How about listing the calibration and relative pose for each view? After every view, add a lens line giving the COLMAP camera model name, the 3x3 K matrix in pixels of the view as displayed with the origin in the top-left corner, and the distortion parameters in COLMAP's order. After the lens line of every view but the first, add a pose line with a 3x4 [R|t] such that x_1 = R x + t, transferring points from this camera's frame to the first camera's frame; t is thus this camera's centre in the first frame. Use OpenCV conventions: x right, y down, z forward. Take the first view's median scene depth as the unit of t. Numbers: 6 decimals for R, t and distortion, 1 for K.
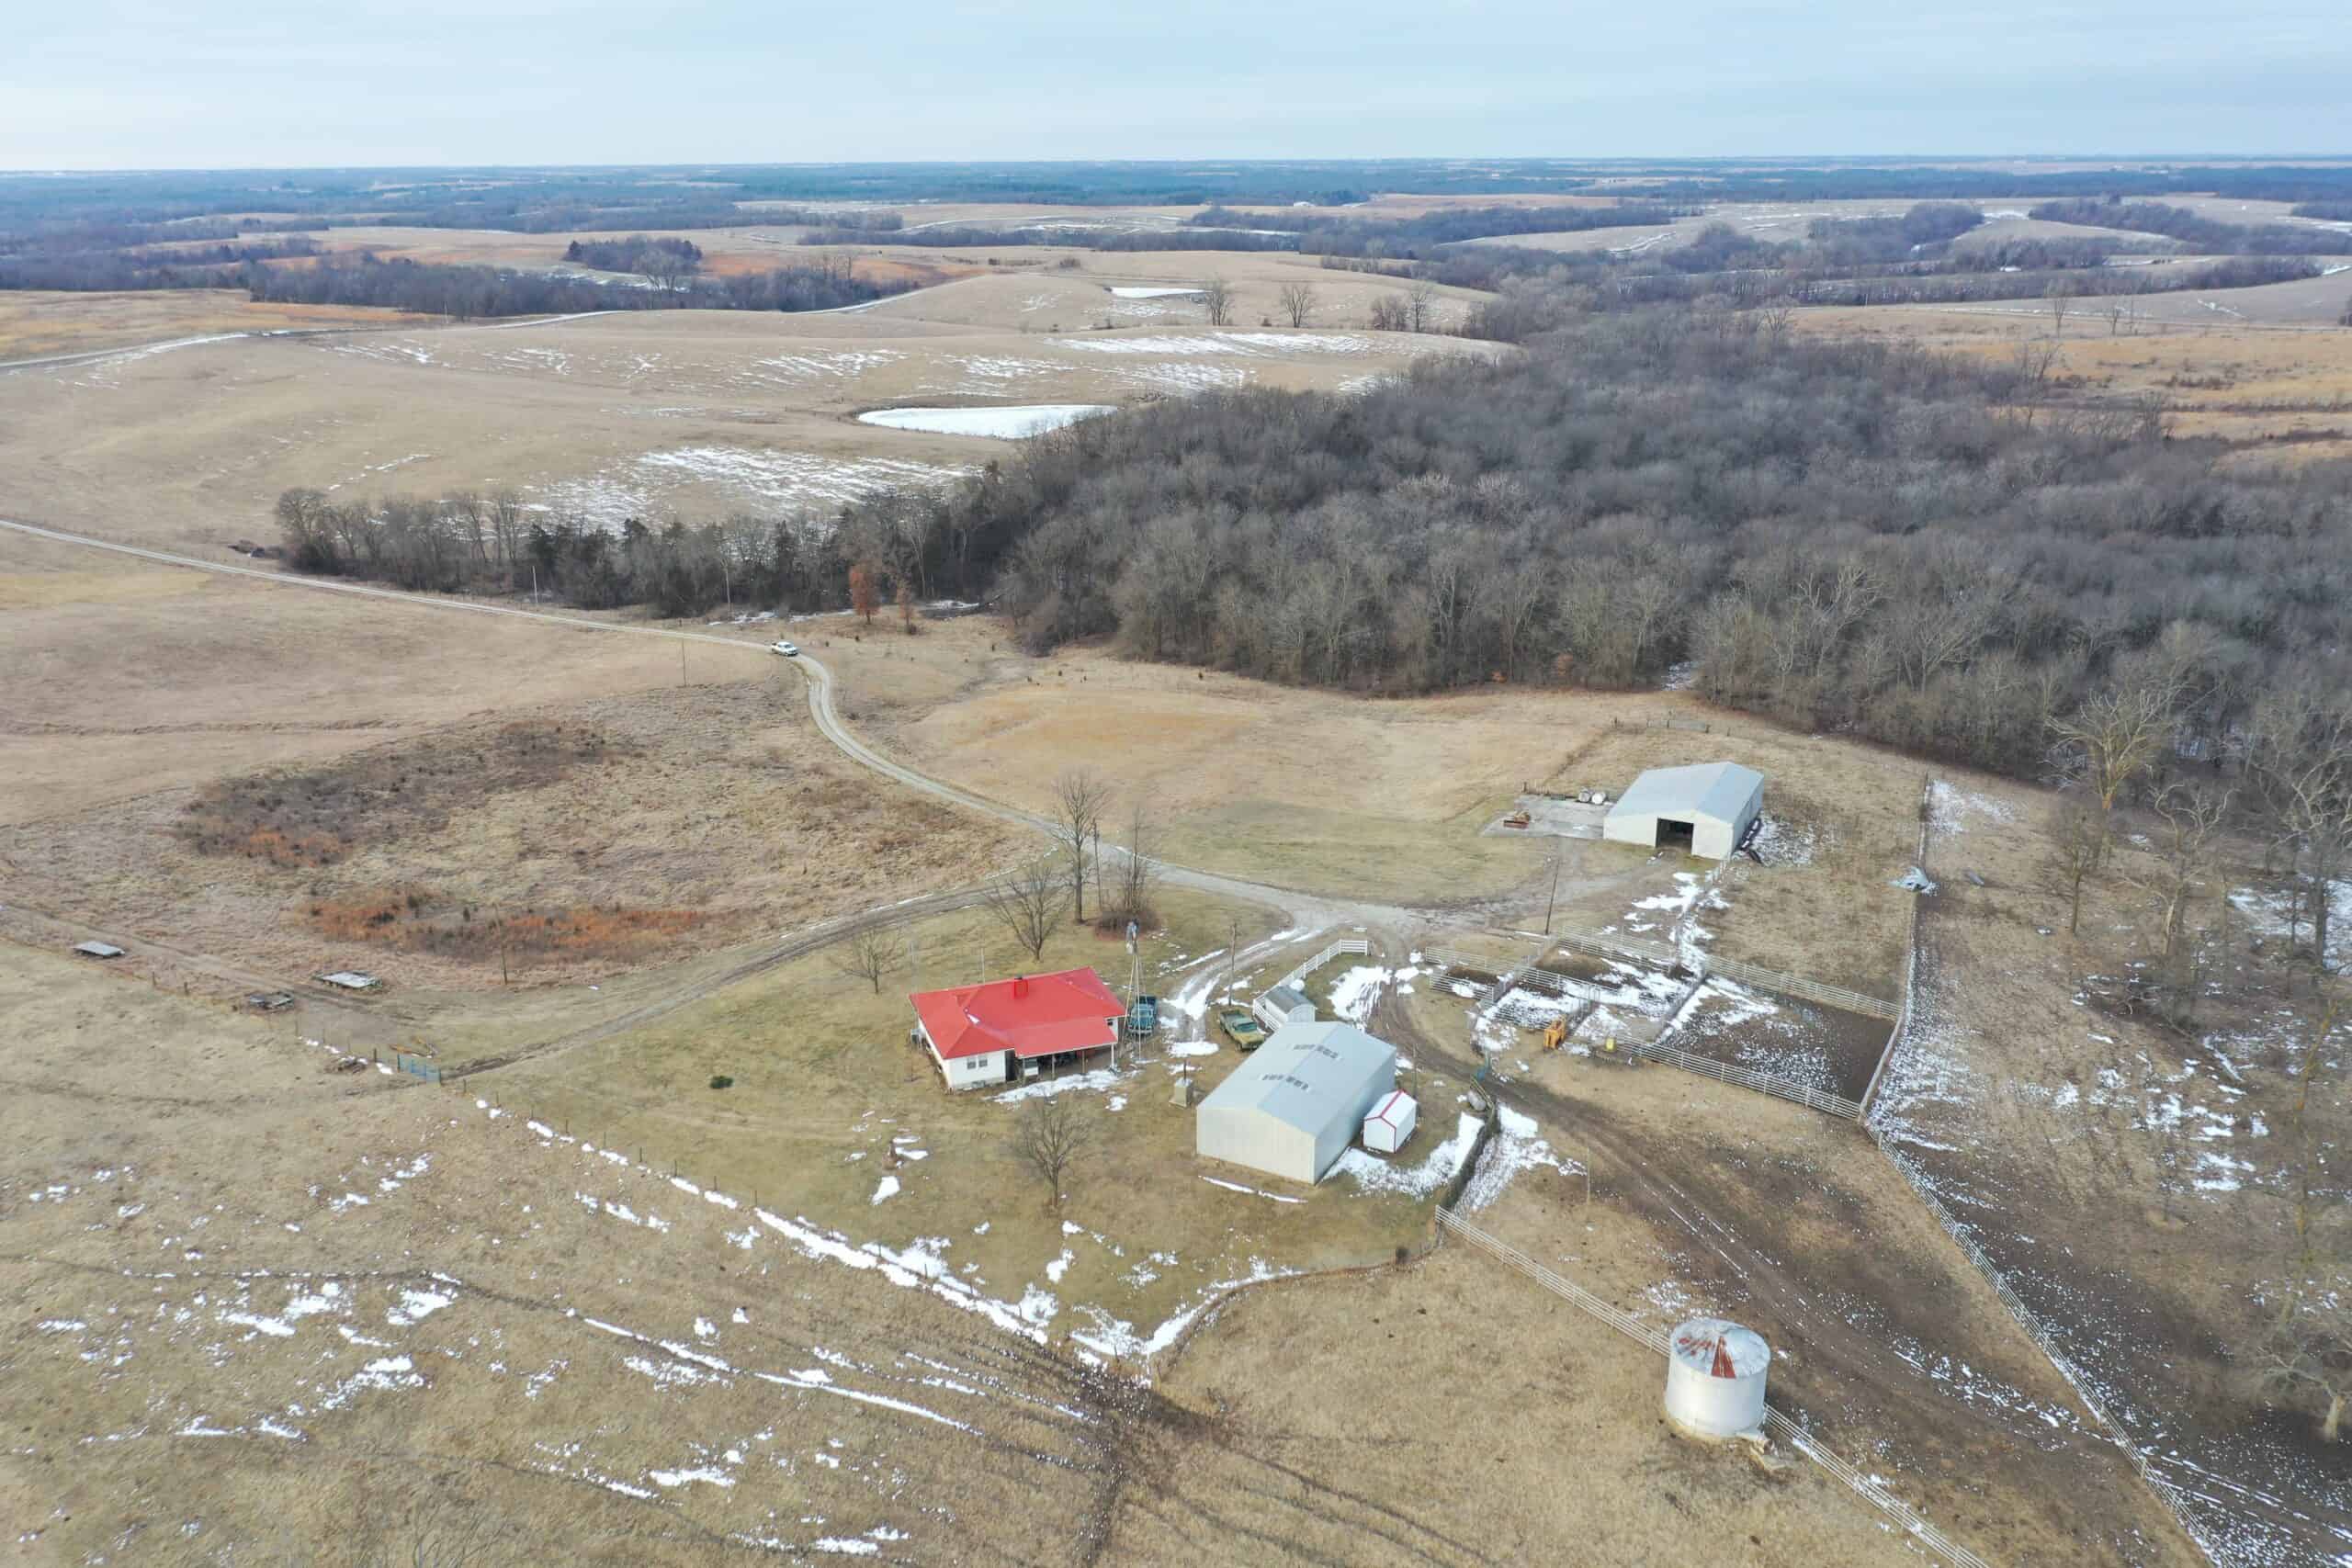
lens RADIAL K [[1848.4, 0, 1171.1], [0, 1848.4, 785.0], [0, 0, 1]] dist [-0.007237, -0.008488]
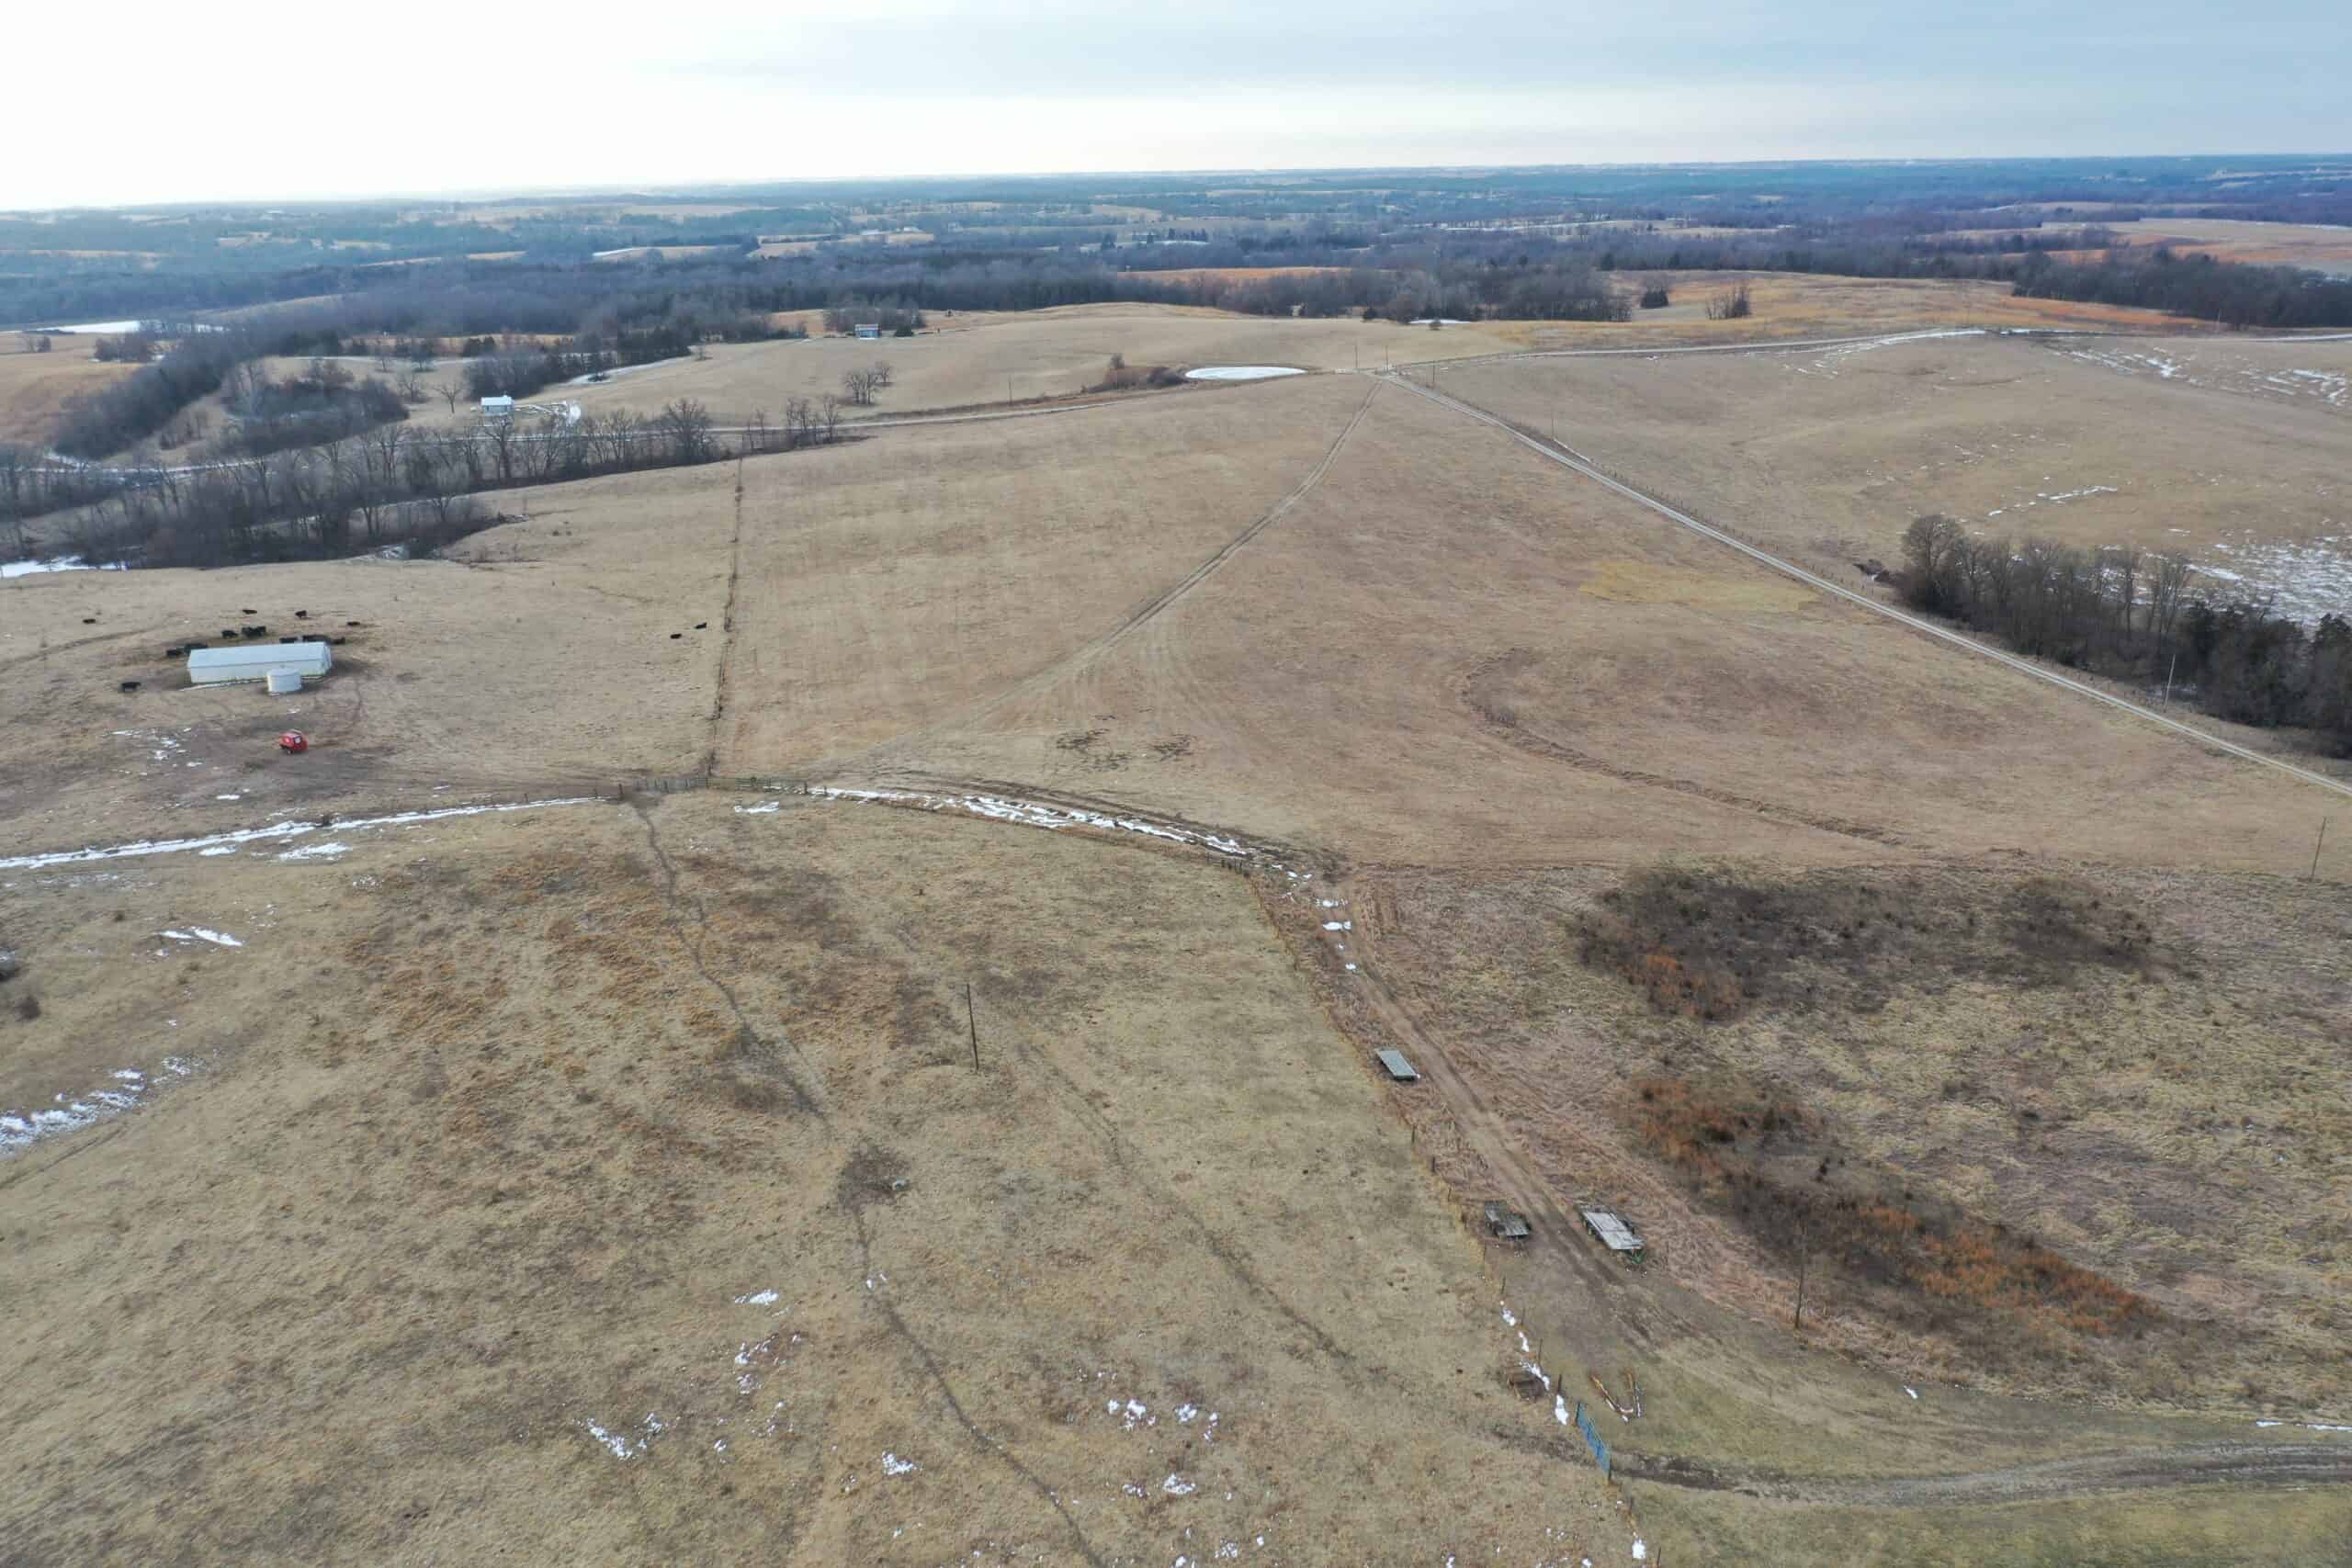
lens RADIAL K [[1848.4, 0, 1182.5], [0, 1848.4, 789.5], [0, 0, 1]] dist [-0.007237, -0.008488]
pose [[0.634914, 0.240501, -0.734196, -0.023442], [-0.234770, 0.965434, 0.113224, -0.055248], [0.736048, 0.100480, 0.669430, 0.173268]]
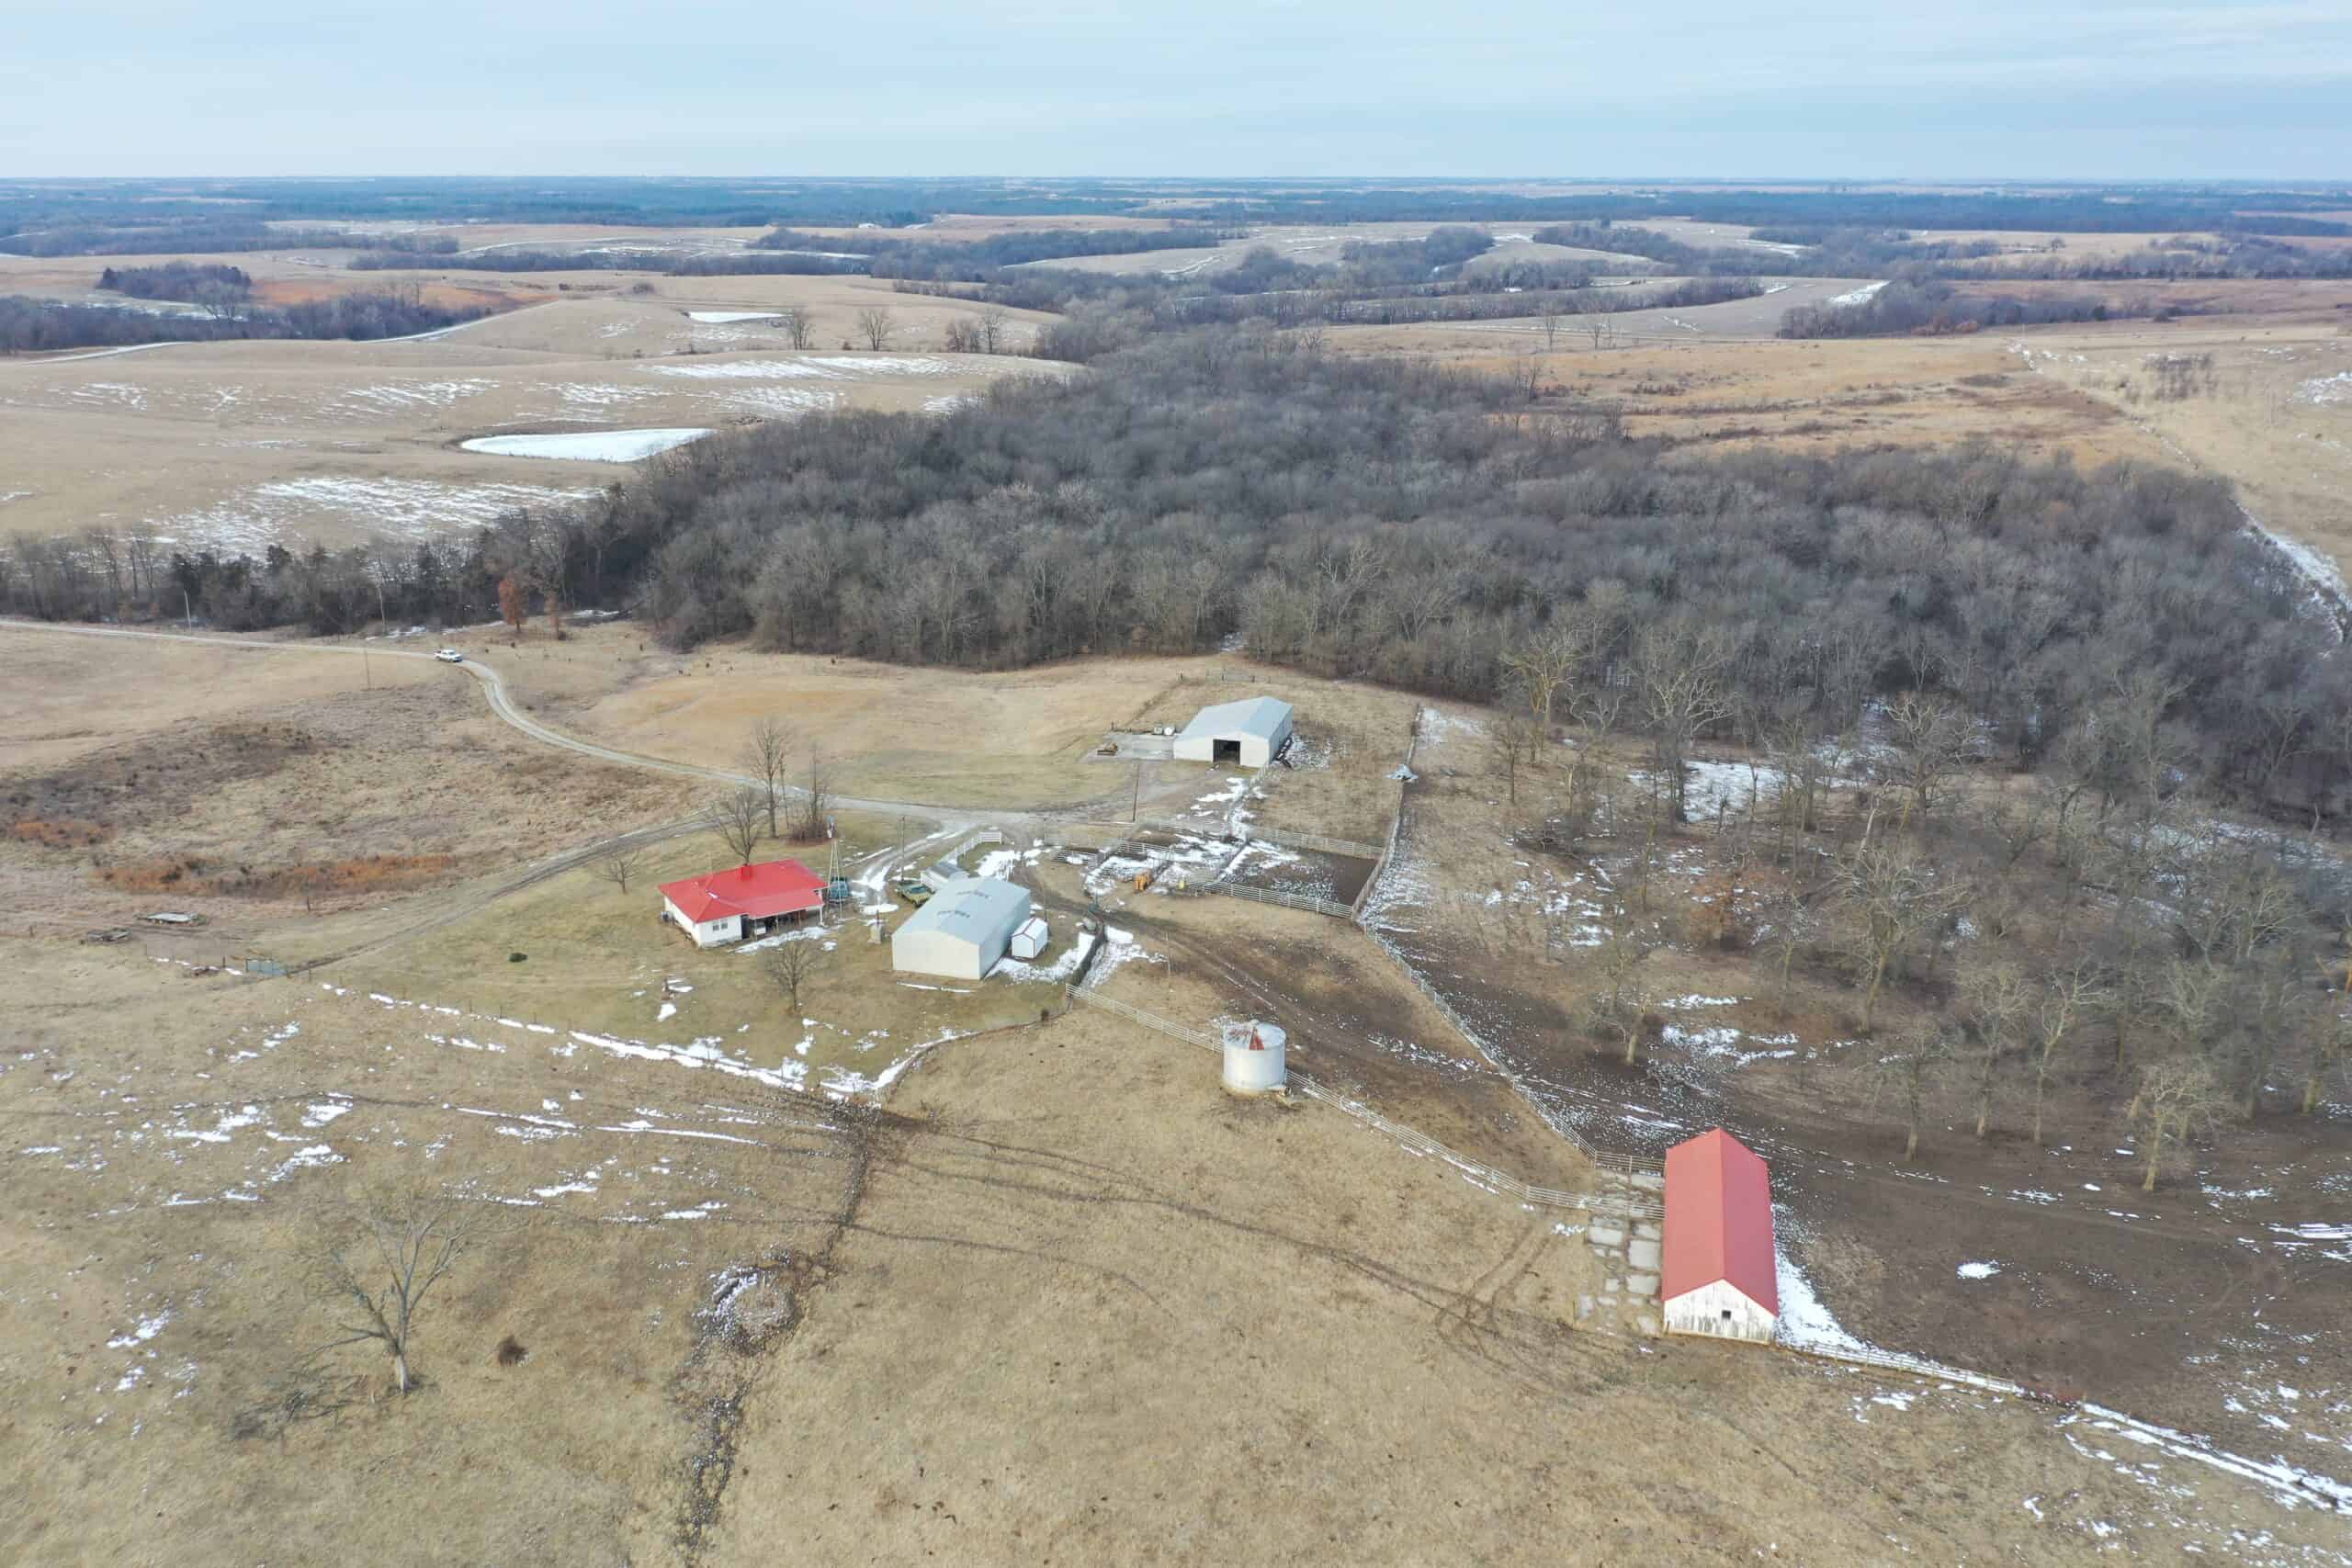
lens RADIAL K [[1848.4, 0, 1170.1], [0, 1848.4, 799.4], [0, 0, 1]] dist [-0.007237, -0.008488]
pose [[0.974656, -0.062973, 0.214664, -0.029677], [0.063122, 0.997987, 0.006168, 0.030824], [-0.214620, 0.007538, 0.976669, -0.162253]]
